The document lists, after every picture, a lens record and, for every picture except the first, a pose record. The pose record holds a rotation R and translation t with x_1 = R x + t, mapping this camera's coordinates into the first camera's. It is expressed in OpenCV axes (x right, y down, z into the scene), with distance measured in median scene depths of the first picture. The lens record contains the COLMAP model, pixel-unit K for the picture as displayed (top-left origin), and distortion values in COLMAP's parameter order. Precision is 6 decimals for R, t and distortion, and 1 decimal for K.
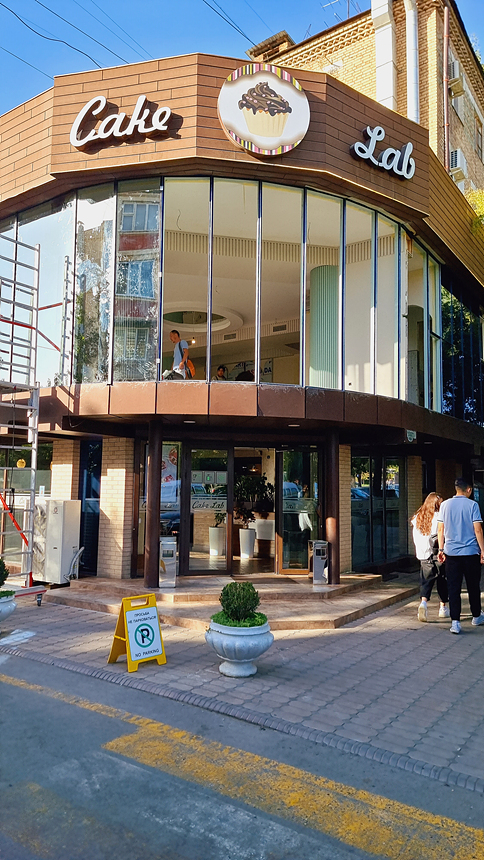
lens RADIAL K [[611.1, 0, 242.0], [0, 611.1, 430.0], [0, 0, 1]] dist [0.000779, -0.001662]
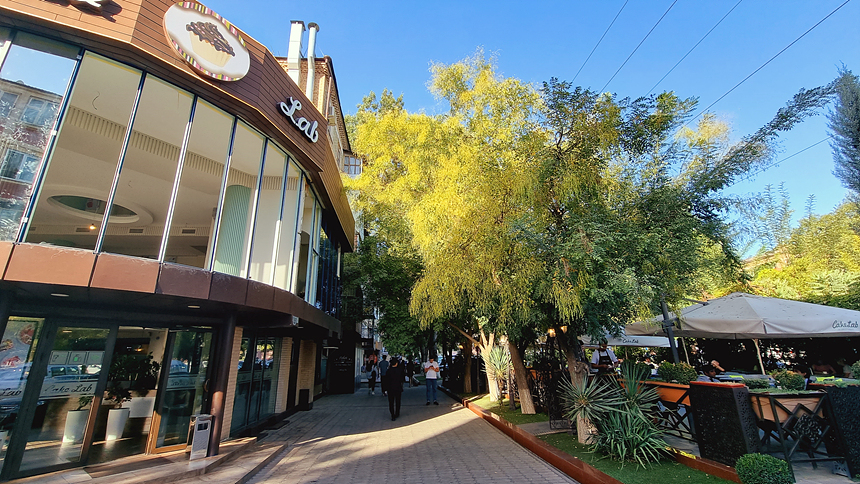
lens RADIAL K [[351.1, 0, 427.2], [0, 351.1, 250.6], [0, 0, 1]] dist [0.000683, -0.000118]
pose [[0.772593, 0.156176, 0.615393, 0.003756], [-0.025946, 0.976231, -0.215176, 0.018854], [-0.634371, 0.150277, 0.758281, 0.222755]]
